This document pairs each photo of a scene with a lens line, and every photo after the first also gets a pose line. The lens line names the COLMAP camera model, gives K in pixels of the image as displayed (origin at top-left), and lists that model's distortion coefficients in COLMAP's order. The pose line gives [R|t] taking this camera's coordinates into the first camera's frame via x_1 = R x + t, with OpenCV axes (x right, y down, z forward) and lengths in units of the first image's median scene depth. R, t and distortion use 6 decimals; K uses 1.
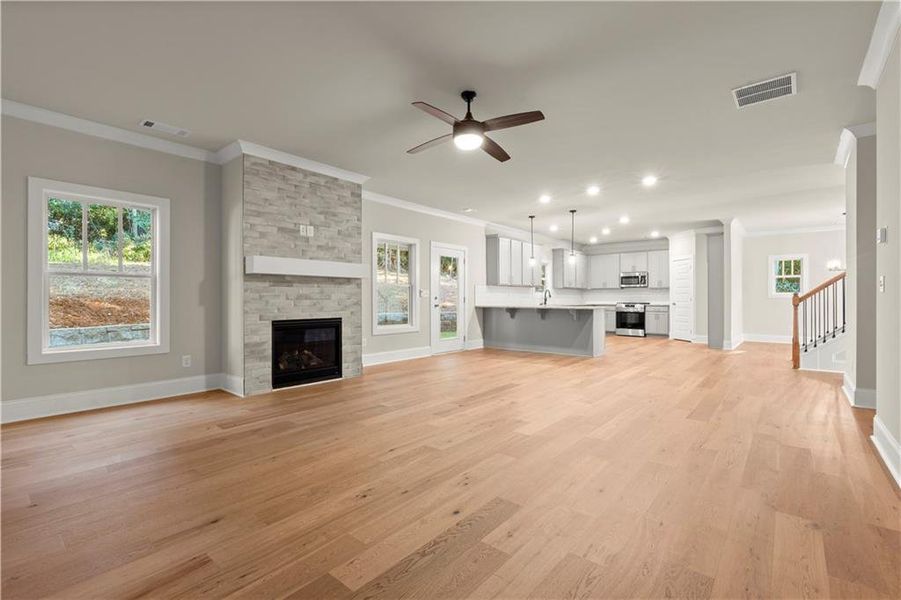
lens RADIAL K [[403.3, 0, 455.3], [0, 403.3, 296.8], [0, 0, 1]] dist [-0.001679, -0.000114]
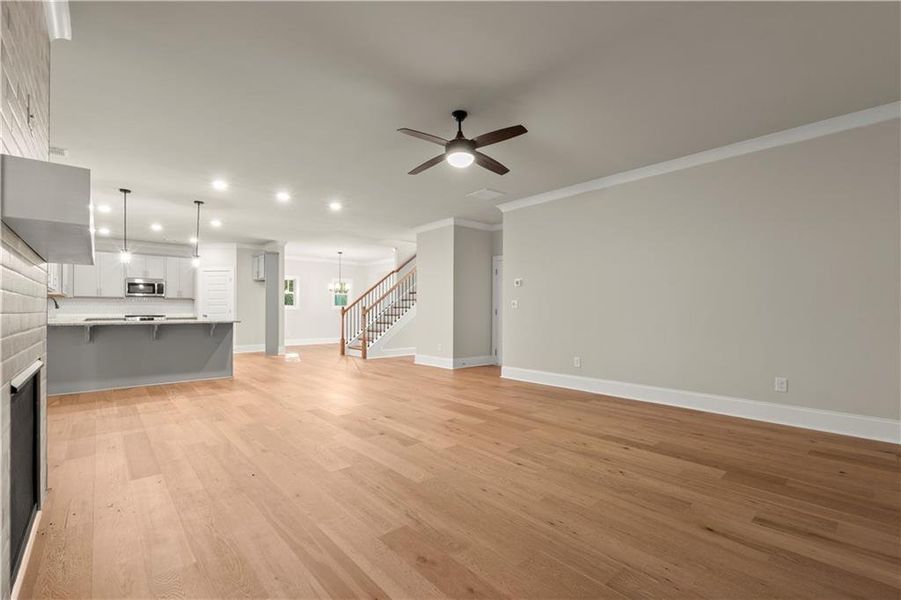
lens RADIAL K [[403.3, 0, 449.6], [0, 403.3, 309.6], [0, 0, 1]] dist [-0.001679, -0.000114]
pose [[0.149189, 0.000335, 0.988809, -0.629662], [-0.003982, 0.999992, 0.000262, 0.000333], [-0.988801, -0.003976, 0.149189, 0.554141]]
